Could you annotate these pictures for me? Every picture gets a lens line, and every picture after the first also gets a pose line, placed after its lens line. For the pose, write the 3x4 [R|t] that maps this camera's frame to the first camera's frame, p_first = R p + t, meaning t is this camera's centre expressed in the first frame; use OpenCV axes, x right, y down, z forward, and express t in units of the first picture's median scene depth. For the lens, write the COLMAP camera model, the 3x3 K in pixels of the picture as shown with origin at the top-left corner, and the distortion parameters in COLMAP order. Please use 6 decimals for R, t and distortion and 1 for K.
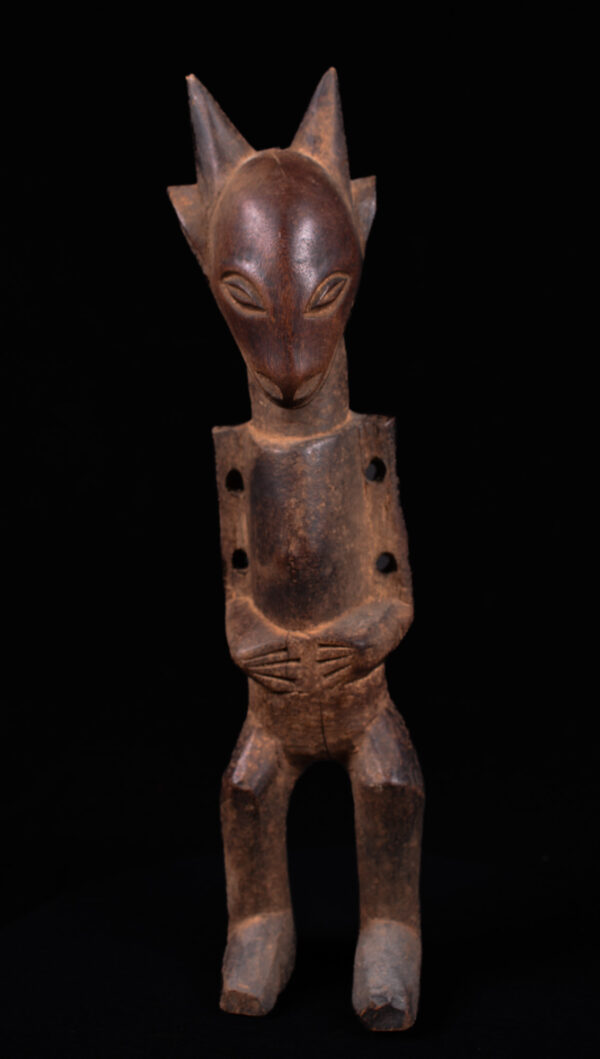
lens RADIAL K [[1352.7, 0, 301.9], [0, 1352.7, 504.3], [0, 0, 1]] dist [-0.004738, 0.010900]
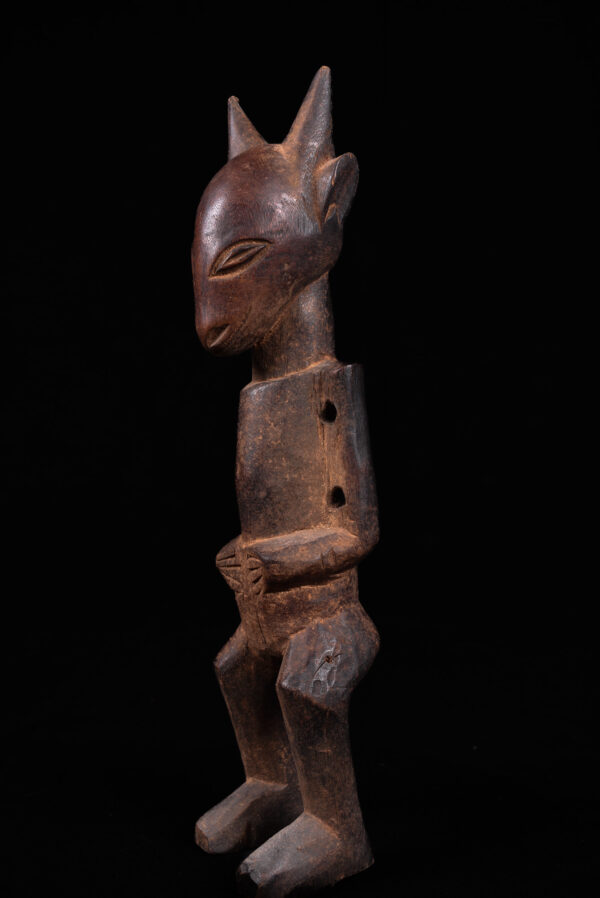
lens RADIAL K [[1089.2, 0, 300.0], [0, 1089.2, 449.0], [0, 0, 1]] dist [-0.010153, -0.011593]
pose [[0.649598, 0.053284, -0.758409, 0.750785], [-0.078278, 0.996927, 0.002994, 0.004485], [0.756238, 0.057422, 0.651772, 0.400672]]
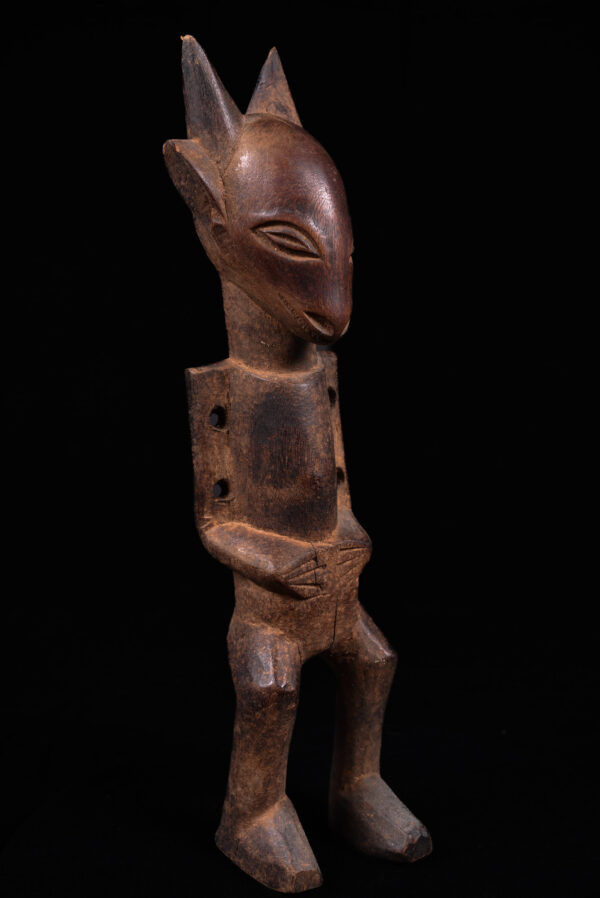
lens RADIAL K [[1089.2, 0, 300.0], [0, 1089.2, 449.0], [0, 0, 1]] dist [-0.010153, -0.011593]
pose [[0.766565, -0.095130, 0.635081, -0.585403], [0.096625, 0.994794, 0.032383, -0.014625], [-0.634855, 0.036541, 0.771766, 0.298596]]
